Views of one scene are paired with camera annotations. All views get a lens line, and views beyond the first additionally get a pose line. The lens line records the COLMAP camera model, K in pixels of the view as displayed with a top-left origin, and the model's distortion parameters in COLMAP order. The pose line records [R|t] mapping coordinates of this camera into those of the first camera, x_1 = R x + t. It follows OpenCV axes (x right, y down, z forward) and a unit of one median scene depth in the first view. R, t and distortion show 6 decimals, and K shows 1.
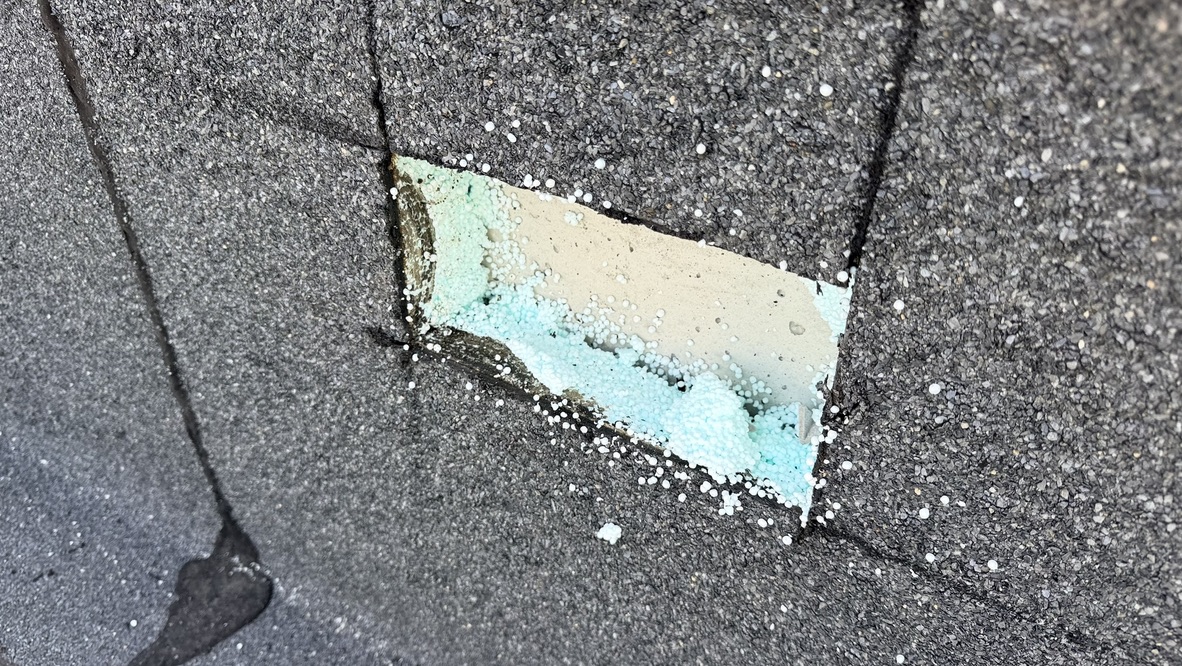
lens RADIAL K [[835.4, 0, 592.8], [0, 835.4, 325.6], [0, 0, 1]] dist [0.108198, -0.238711]
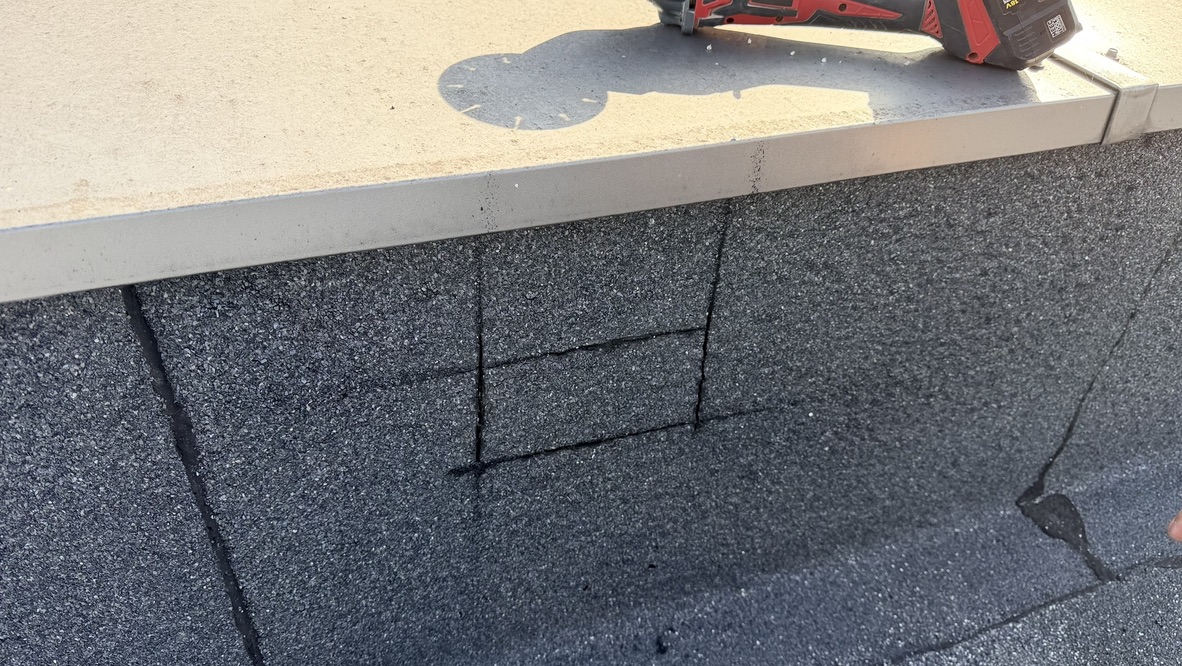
lens RADIAL K [[866.2, 0, 591.0], [0, 866.2, 333.0], [0, 0, 1]] dist [0.071216, -0.146781]
pose [[0.644158, -0.455353, 0.614585, -1.106488], [0.420028, 0.882086, 0.213309, -0.525821], [-0.639248, 0.120738, 0.759463, -0.532784]]
